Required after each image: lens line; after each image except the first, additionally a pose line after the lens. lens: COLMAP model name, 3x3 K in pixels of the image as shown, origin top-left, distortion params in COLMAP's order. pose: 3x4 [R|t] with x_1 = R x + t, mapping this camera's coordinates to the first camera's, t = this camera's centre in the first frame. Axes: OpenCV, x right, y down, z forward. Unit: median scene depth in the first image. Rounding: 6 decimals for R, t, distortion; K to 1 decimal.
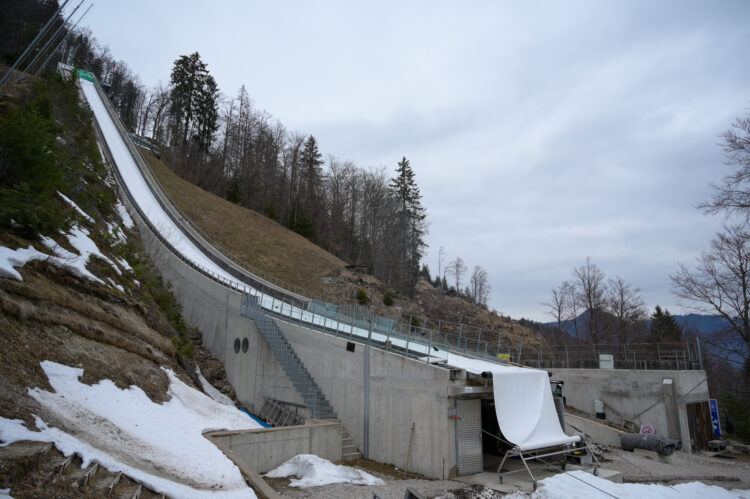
lens RADIAL K [[482.1, 0, 375.0], [0, 482.1, 249.5], [0, 0, 1]] dist [-0.002906, 0.001352]
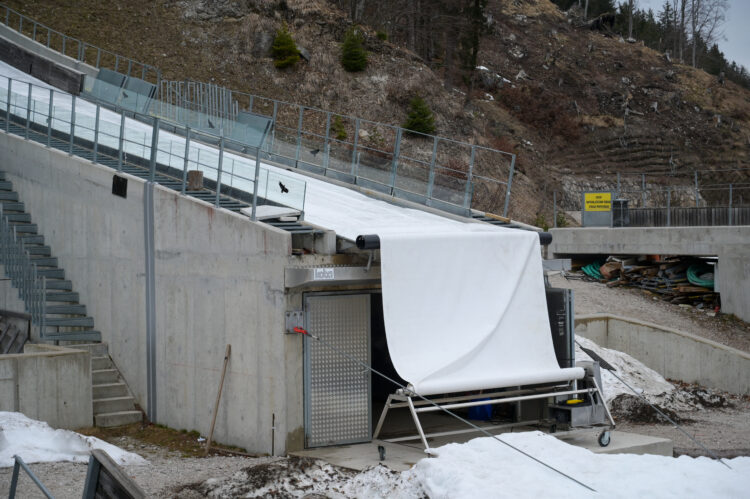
lens RADIAL K [[1379.6, 0, 375.0], [0, 1379.6, 249.5], [0, 0, 1]] dist [-0.003946, 0.047852]
pose [[0.998493, -0.017367, -0.052058, 0.277124], [0.029801, 0.968147, 0.248601, -0.051565], [0.046082, -0.249778, 0.967206, -0.237617]]
